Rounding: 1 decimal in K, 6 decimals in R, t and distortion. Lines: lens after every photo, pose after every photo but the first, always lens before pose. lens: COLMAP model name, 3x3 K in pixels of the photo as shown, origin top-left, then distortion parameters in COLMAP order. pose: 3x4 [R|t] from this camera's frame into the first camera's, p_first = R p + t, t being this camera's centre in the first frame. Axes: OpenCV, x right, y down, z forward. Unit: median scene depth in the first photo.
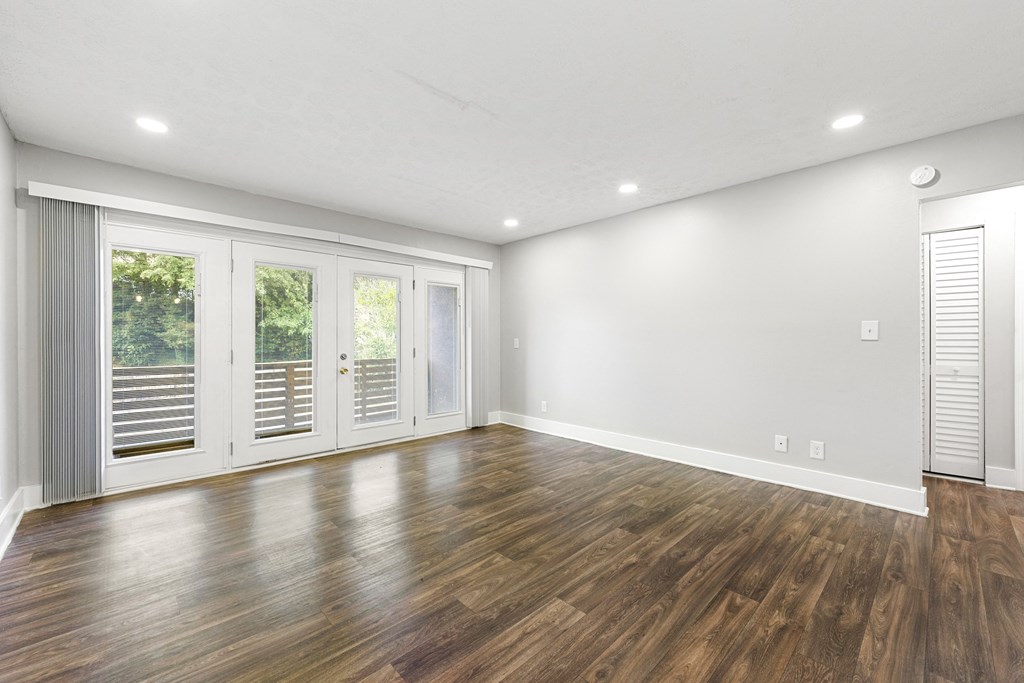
lens RADIAL K [[428.2, 0, 507.5], [0, 428.2, 341.0], [0, 0, 1]] dist [-0.002117, -0.000364]
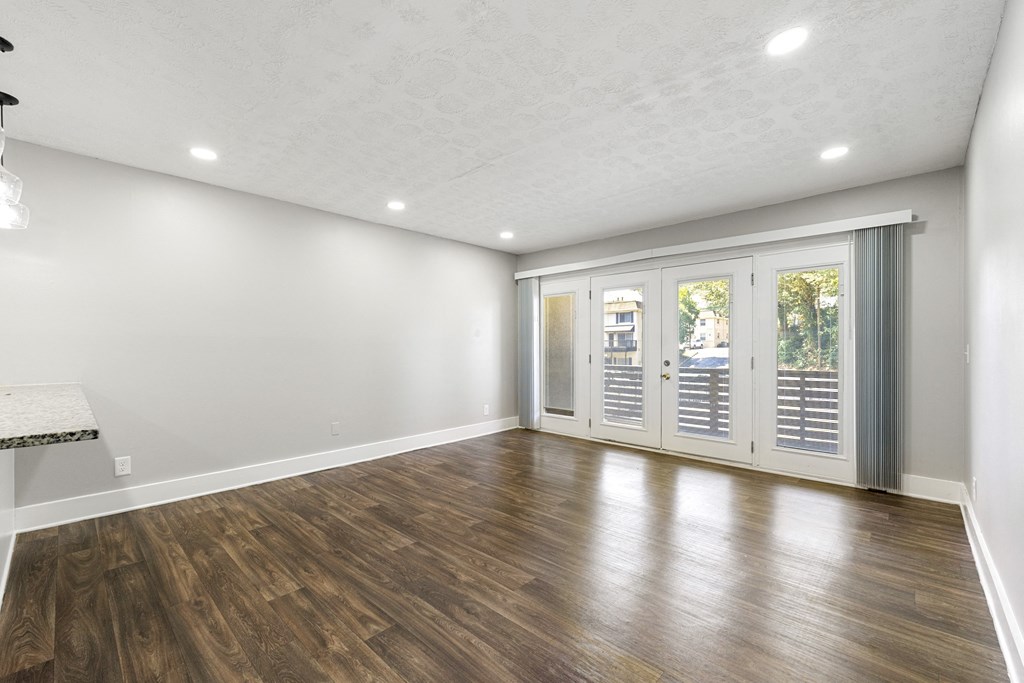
lens RADIAL K [[428.2, 0, 507.5], [0, 428.2, 341.0], [0, 0, 1]] dist [-0.002117, -0.000364]
pose [[0.034683, -0.006287, -0.999379, 1.669785], [0.003994, 0.999973, -0.006153, -0.031681], [0.999390, -0.003778, 0.034707, 1.461380]]
